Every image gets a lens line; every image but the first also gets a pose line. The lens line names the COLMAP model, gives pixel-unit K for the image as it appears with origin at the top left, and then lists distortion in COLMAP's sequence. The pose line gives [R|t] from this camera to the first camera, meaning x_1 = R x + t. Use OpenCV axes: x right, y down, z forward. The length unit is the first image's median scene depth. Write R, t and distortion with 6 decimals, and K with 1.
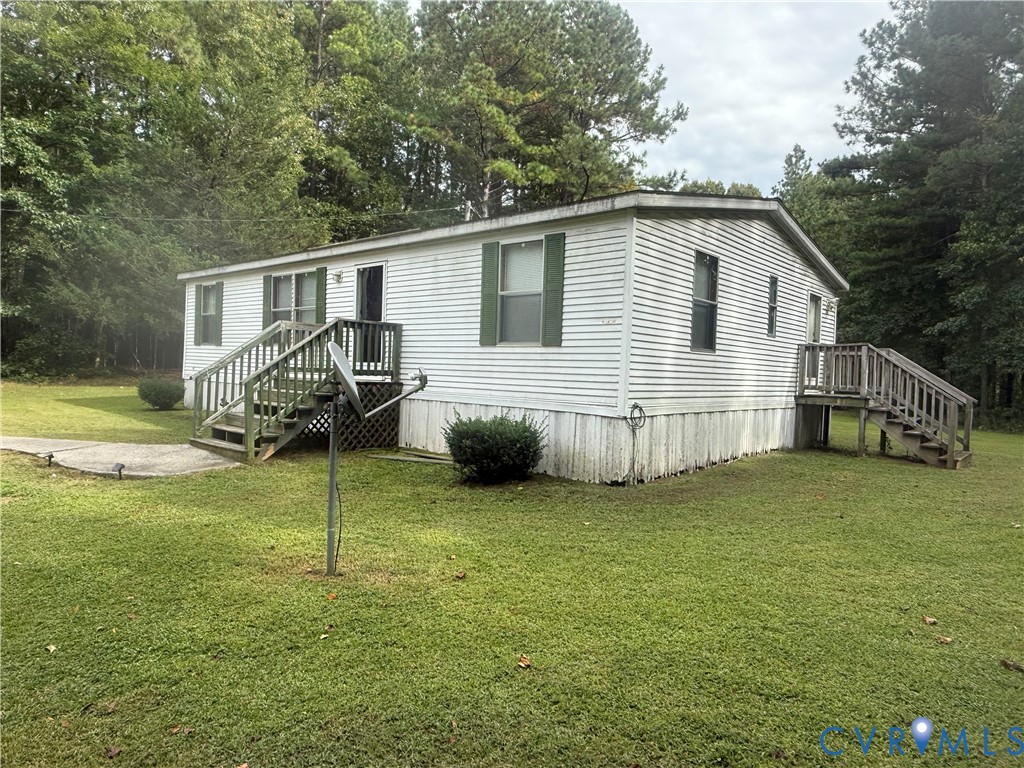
lens RADIAL K [[660.4, 0, 508.7], [0, 660.4, 378.9], [0, 0, 1]] dist [-0.001935, 0.001766]
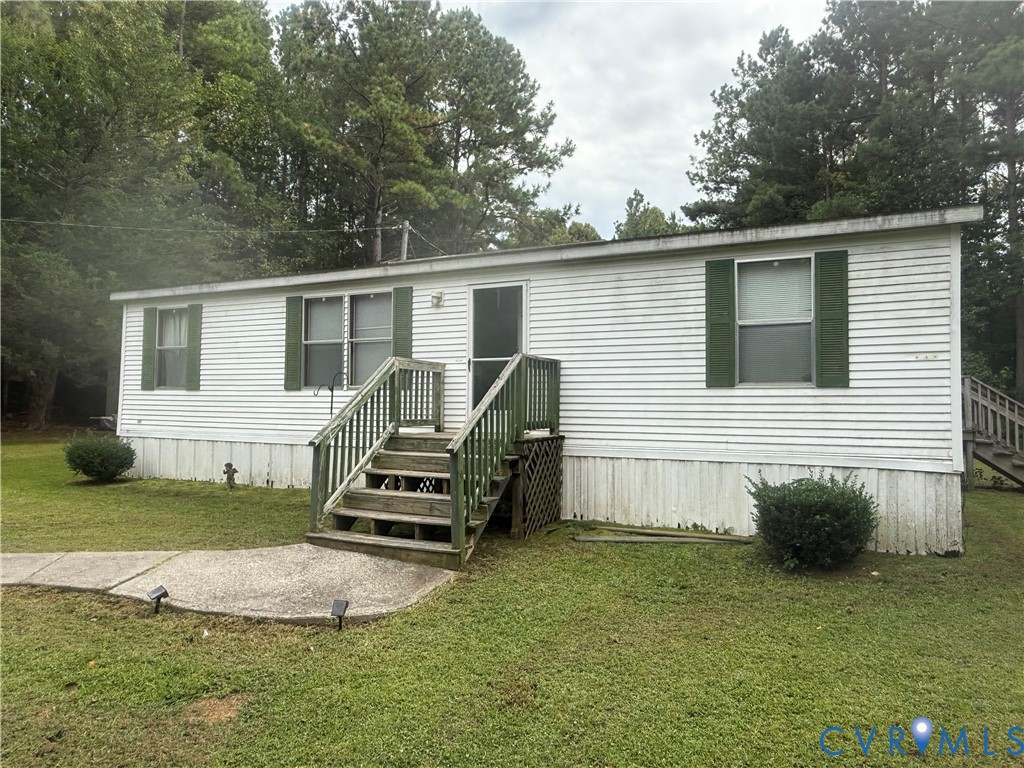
lens RADIAL K [[660.4, 0, 518.6], [0, 660.4, 368.3], [0, 0, 1]] dist [-0.001935, 0.001766]
pose [[0.955573, -0.011418, 0.294534, -0.307361], [0.029856, 0.997860, -0.058181, -0.020835], [-0.293240, 0.064390, 0.953868, 0.188105]]
